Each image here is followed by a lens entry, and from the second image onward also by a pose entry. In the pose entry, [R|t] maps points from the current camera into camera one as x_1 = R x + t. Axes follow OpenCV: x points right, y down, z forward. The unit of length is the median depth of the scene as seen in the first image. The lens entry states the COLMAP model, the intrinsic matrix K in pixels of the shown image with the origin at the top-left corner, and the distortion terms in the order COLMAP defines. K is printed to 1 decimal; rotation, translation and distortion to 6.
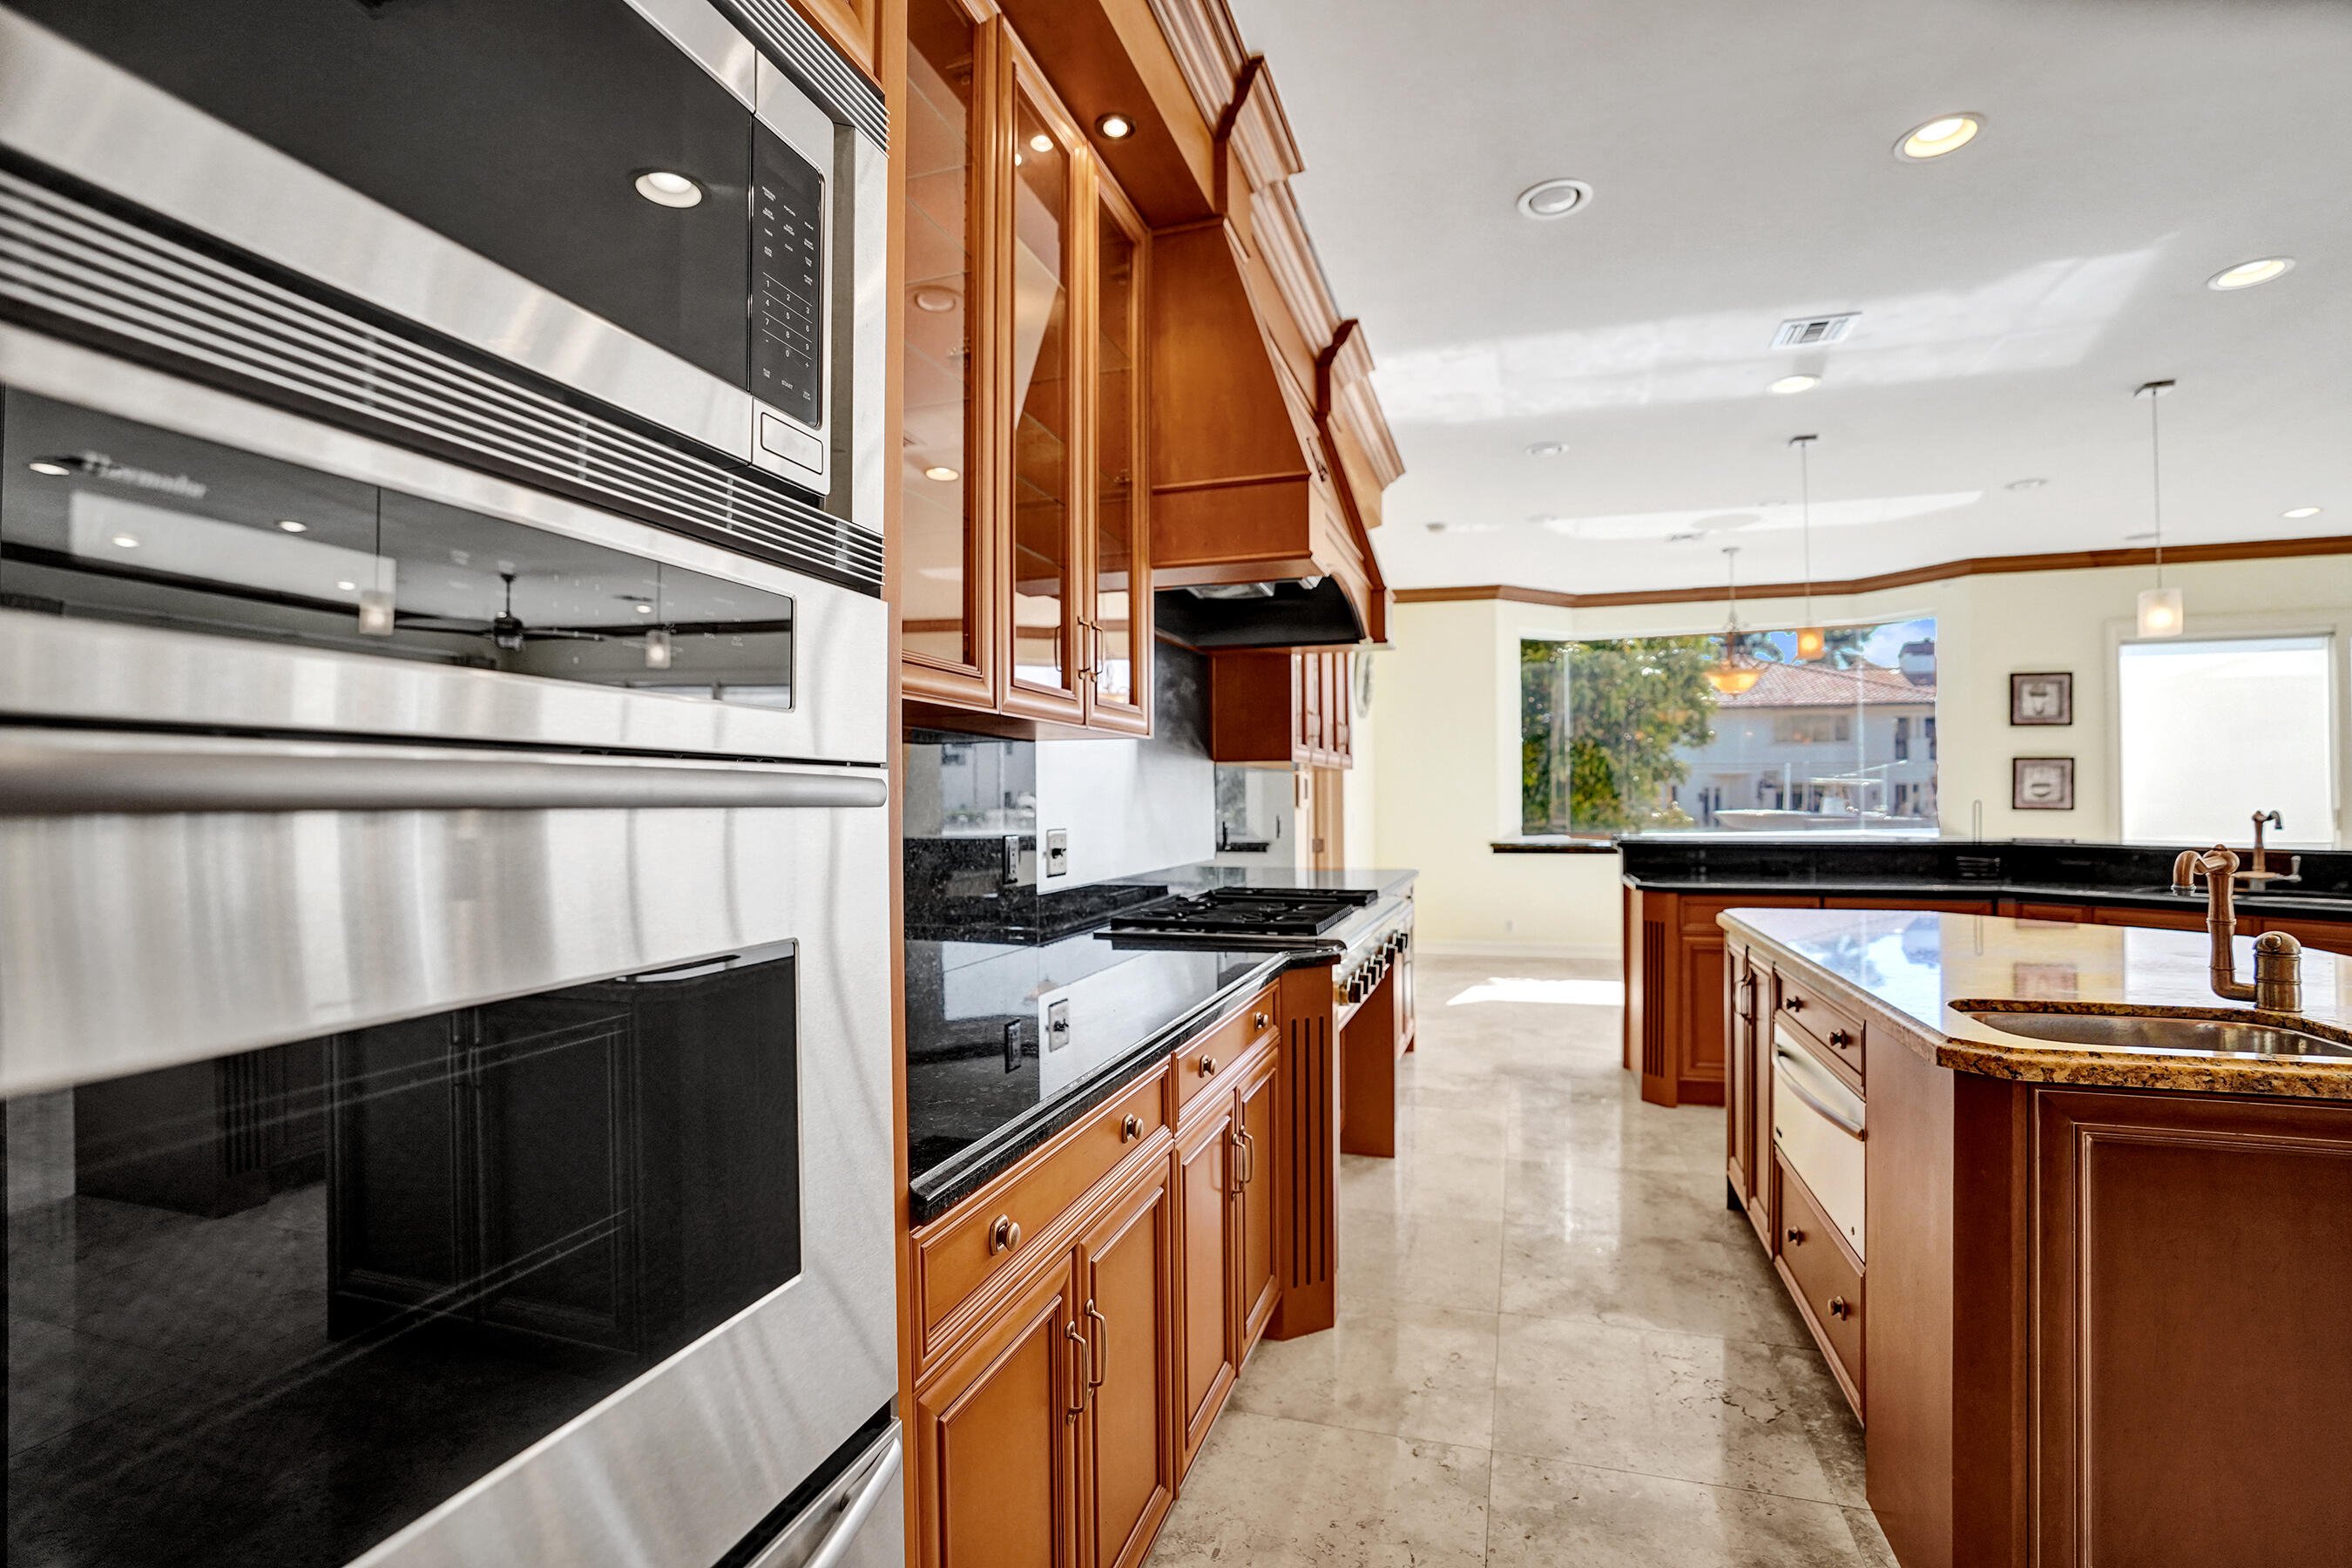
lens RADIAL K [[1091.2, 0, 1166.8], [0, 1091.2, 791.3], [0, 0, 1]] dist [-0.062958, 0.024118]
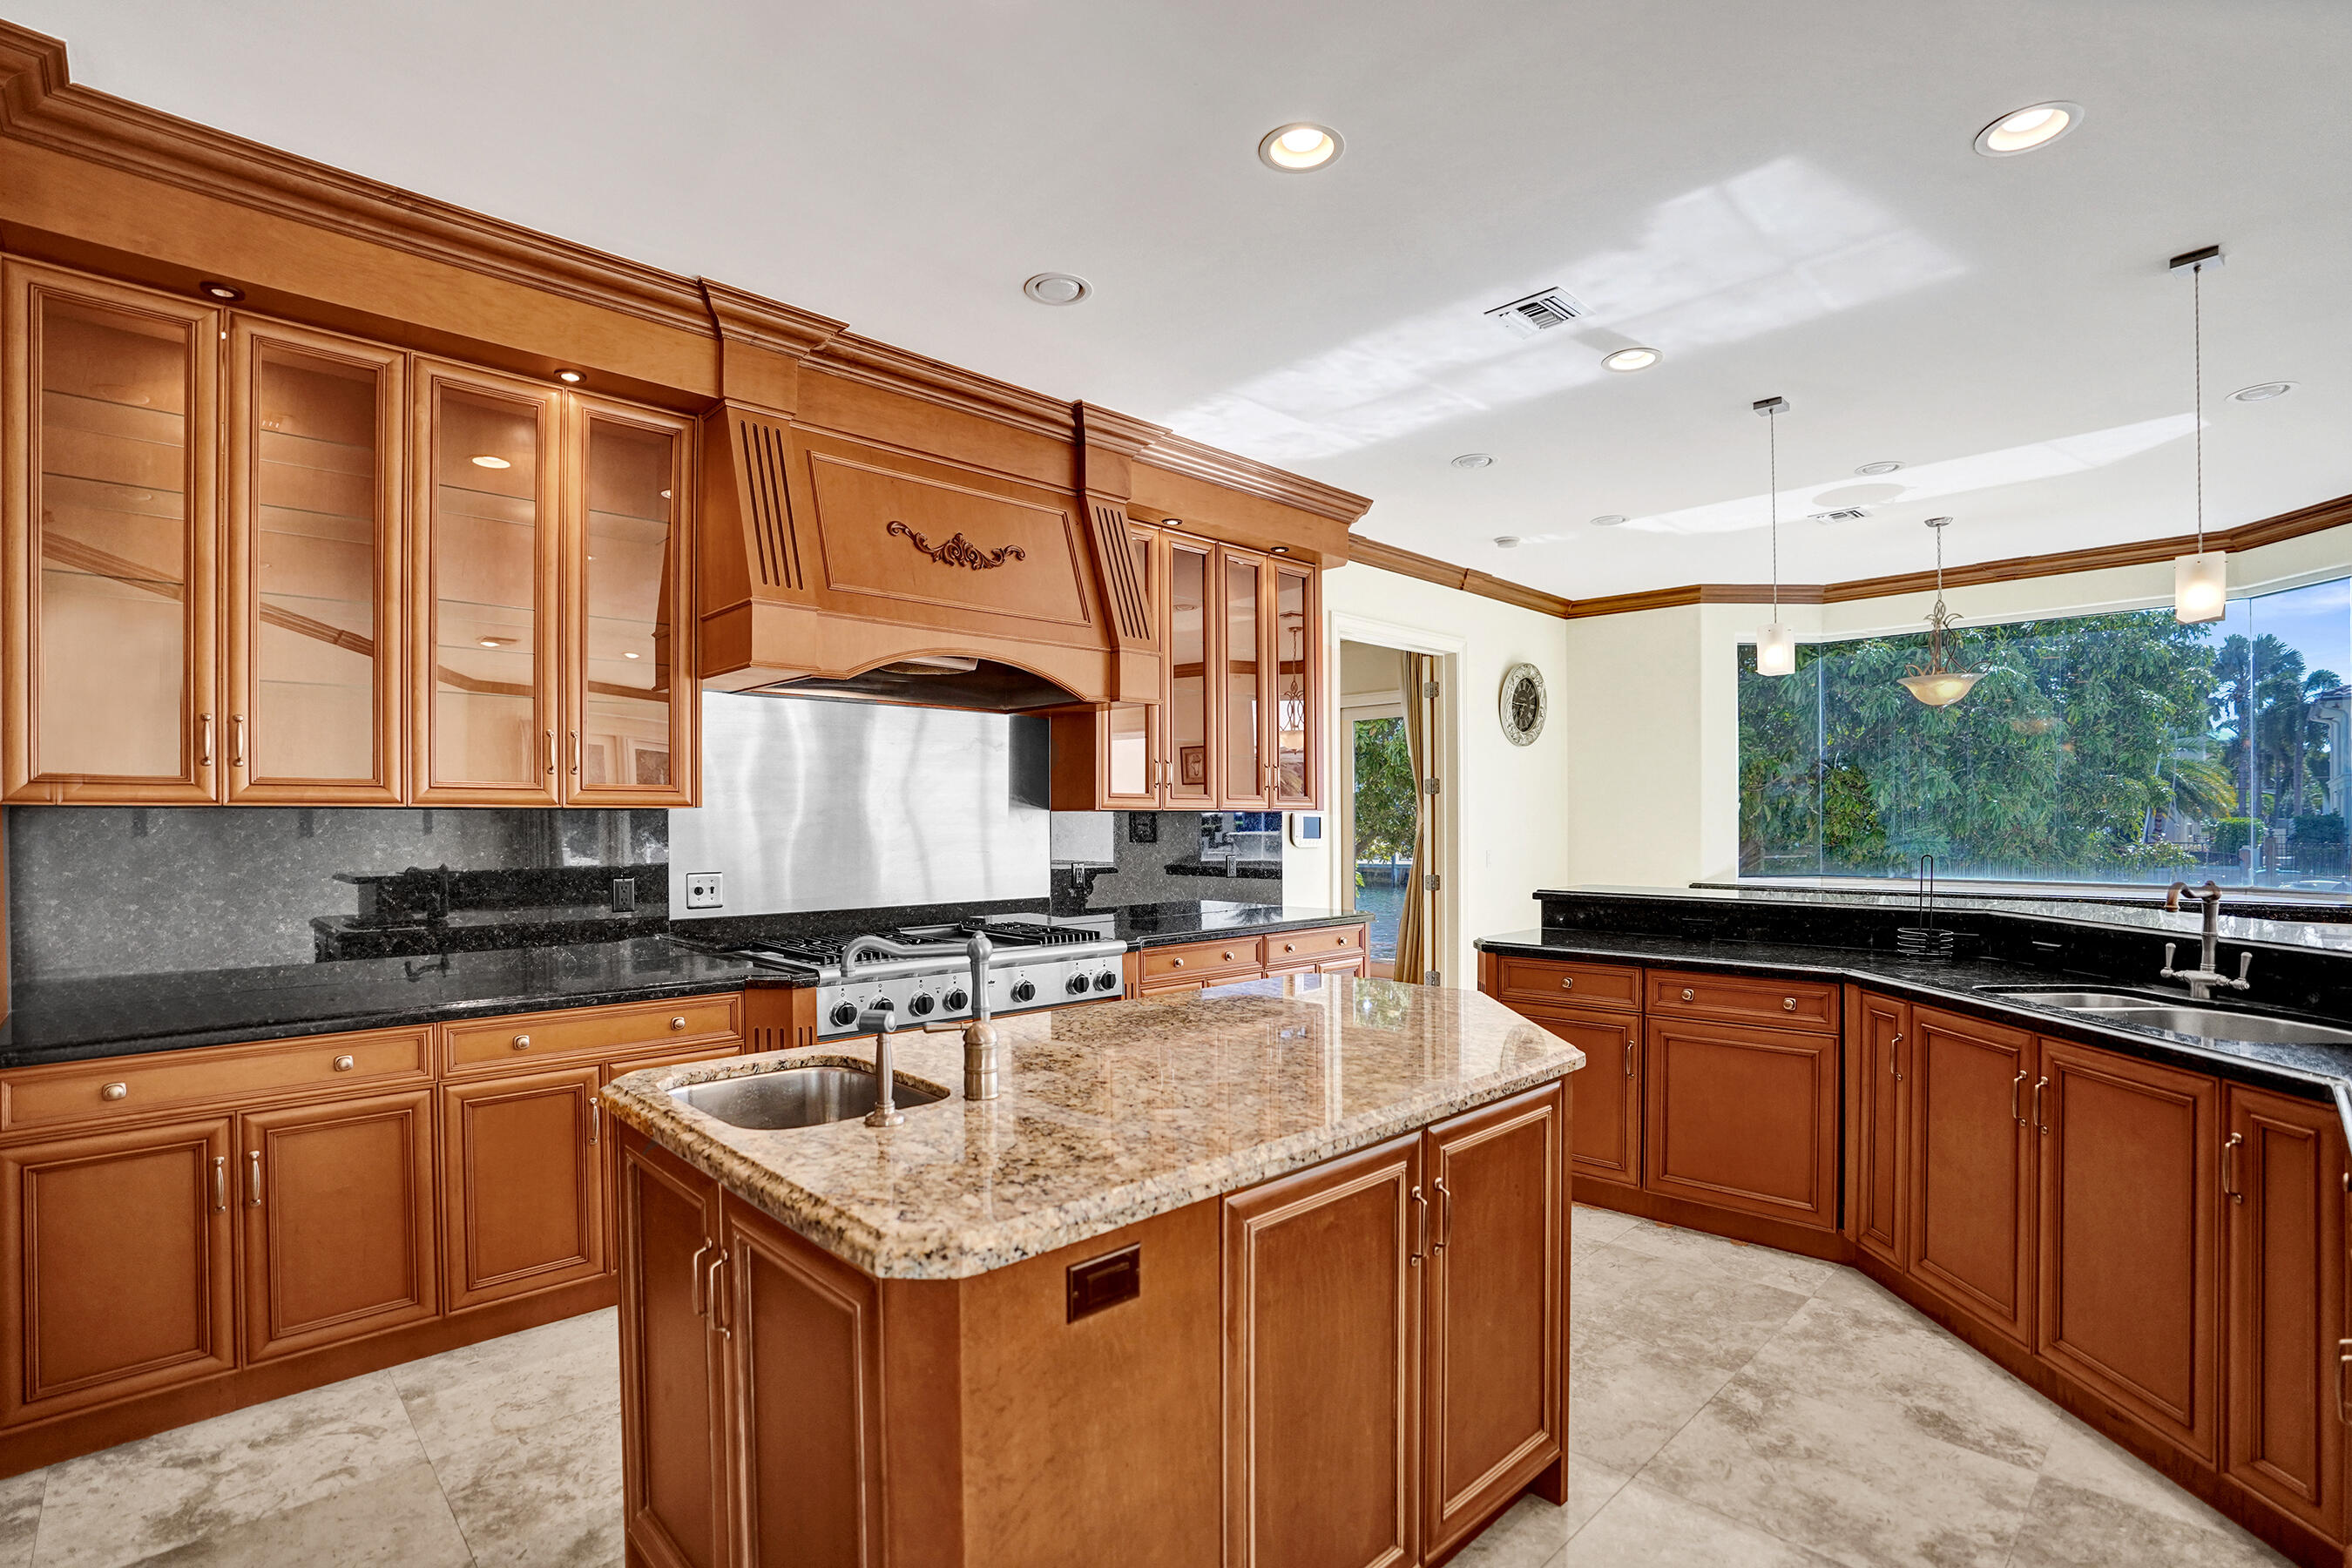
lens RADIAL K [[1098.5, 0, 1167.0], [0, 1098.5, 829.5], [0, 0, 1]] dist [-0.067308, 0.022871]
pose [[0.879639, 0.006501, -0.475597, 0.684480], [0.003558, 0.999789, 0.020247, -0.028672], [0.475628, -0.019502, 0.879430, 0.067157]]
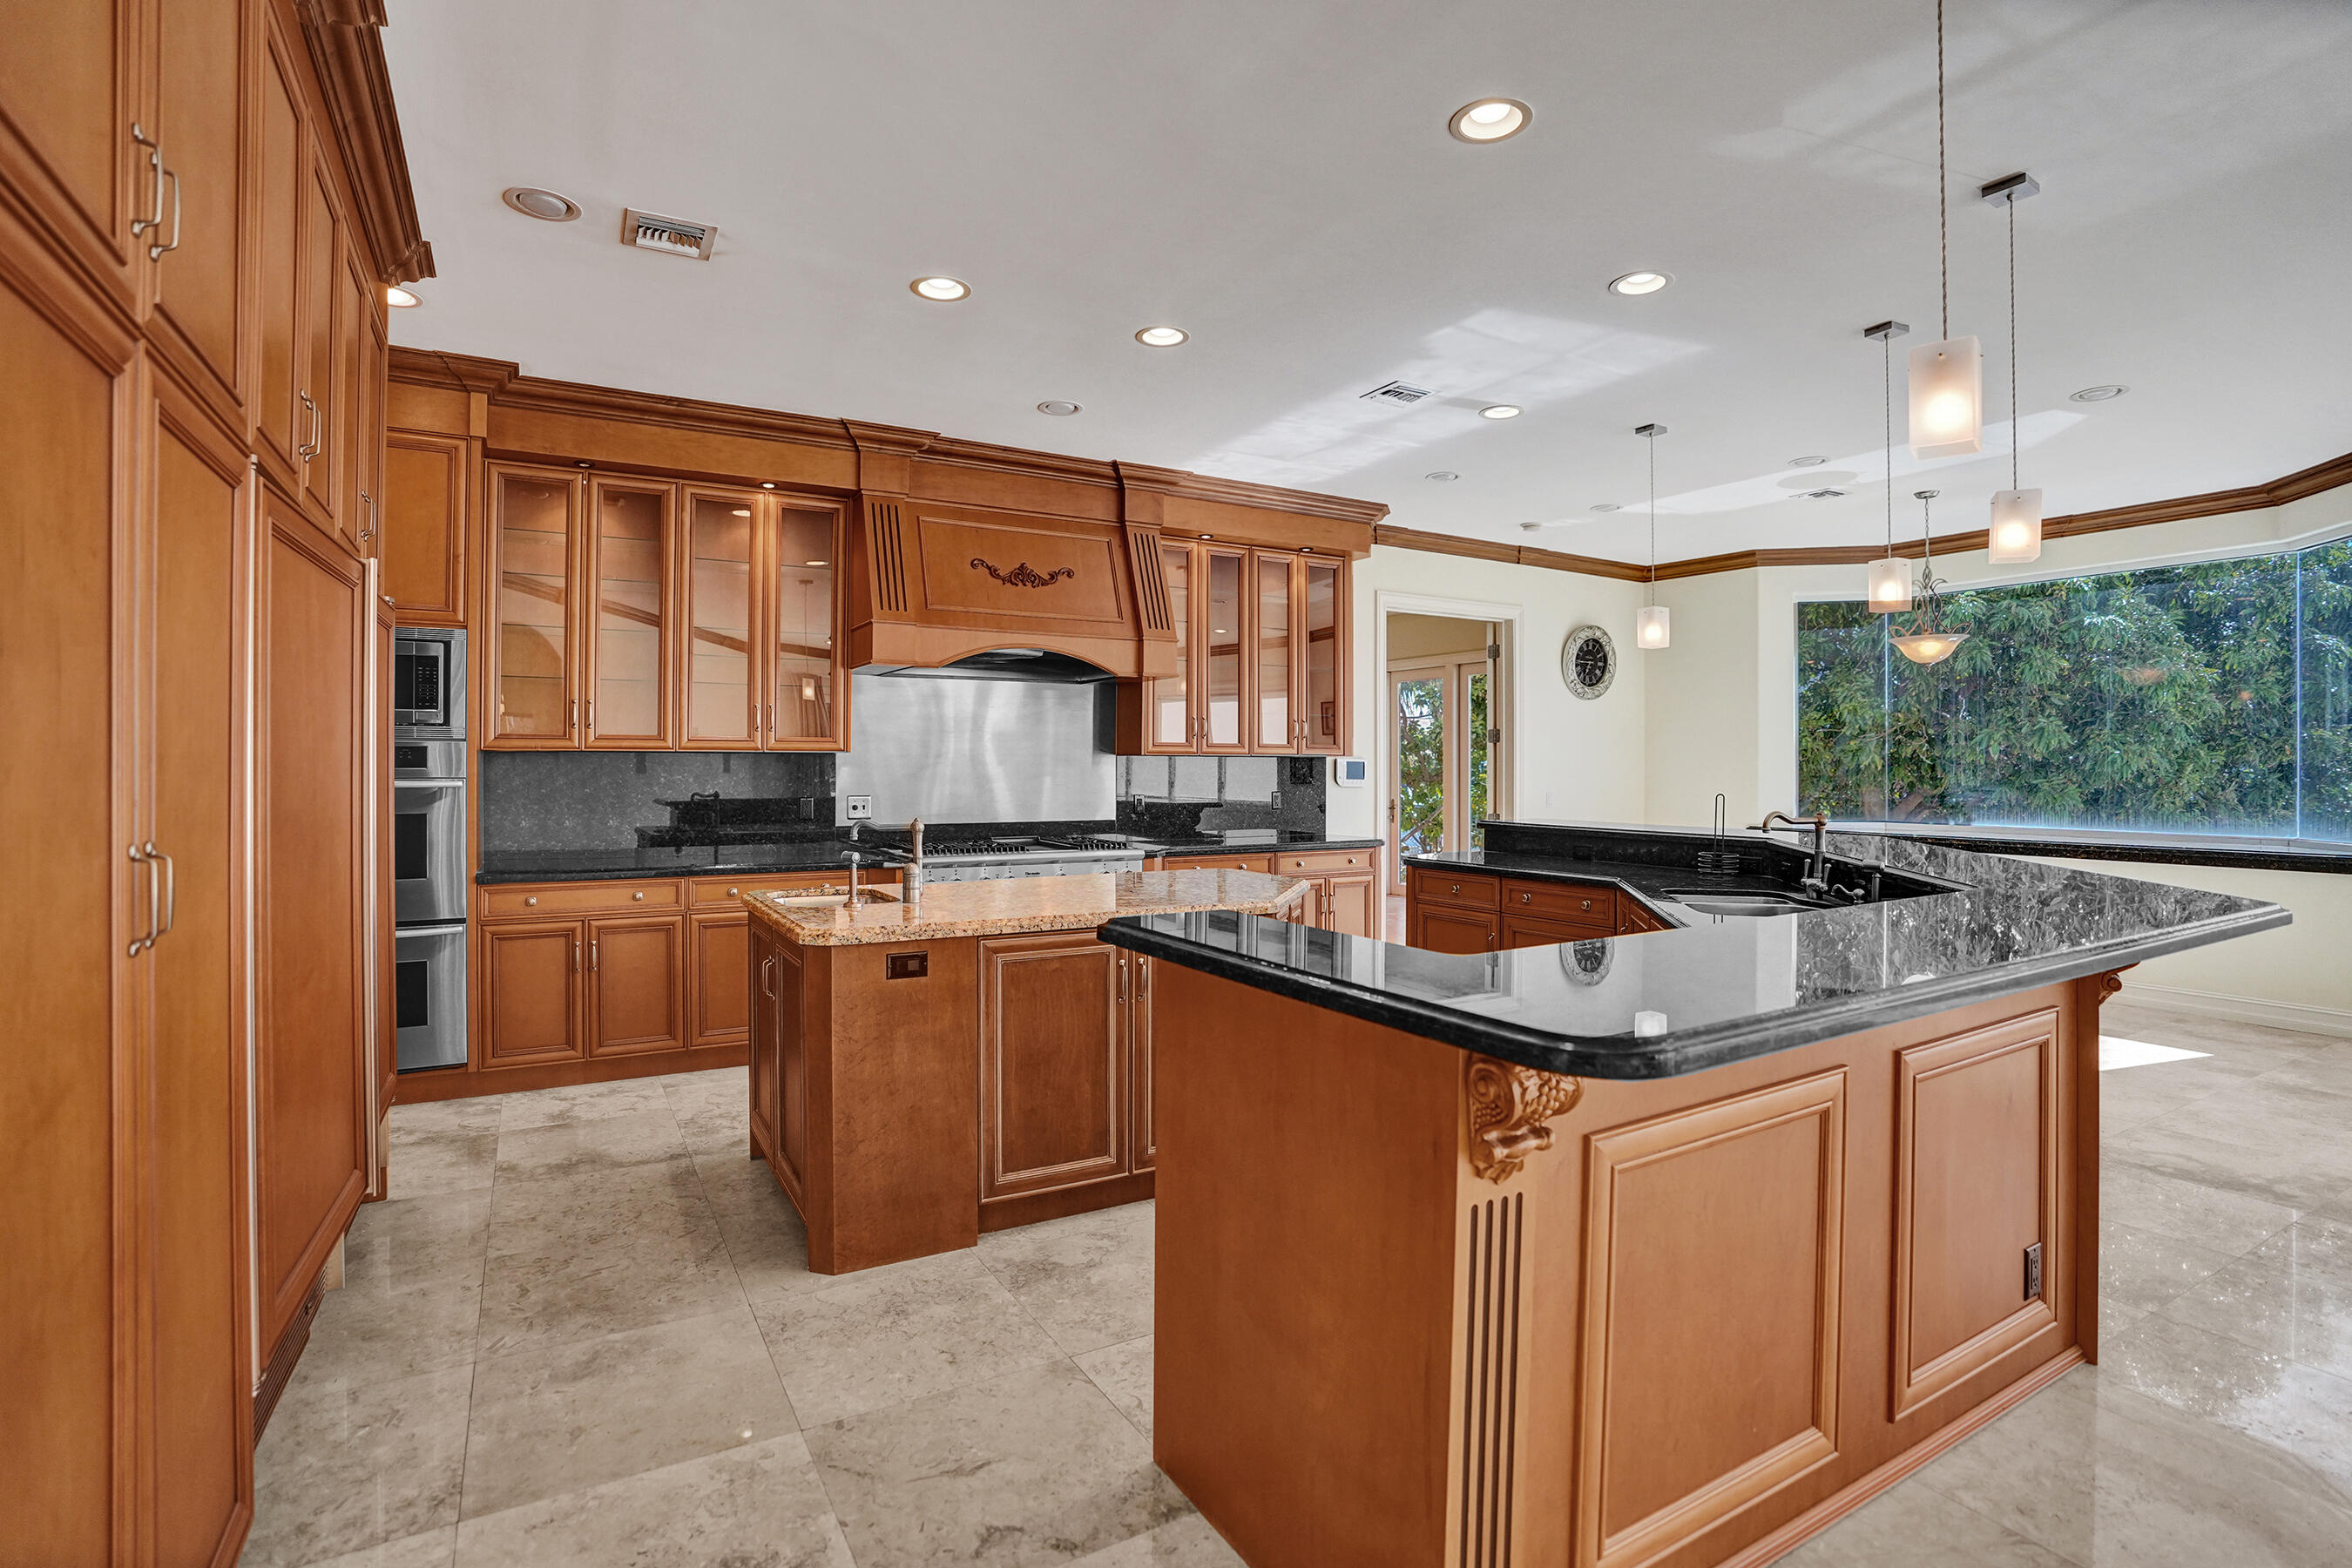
lens RADIAL K [[1106.7, 0, 1164.9], [0, 1106.7, 767.0], [0, 0, 1]] dist [-0.093695, 0.033290]
pose [[0.740123, 0.007802, -0.672426, 1.109502], [0.000116, 0.999931, 0.011730, -0.027885], [0.672472, -0.008760, 0.740071, -0.075770]]
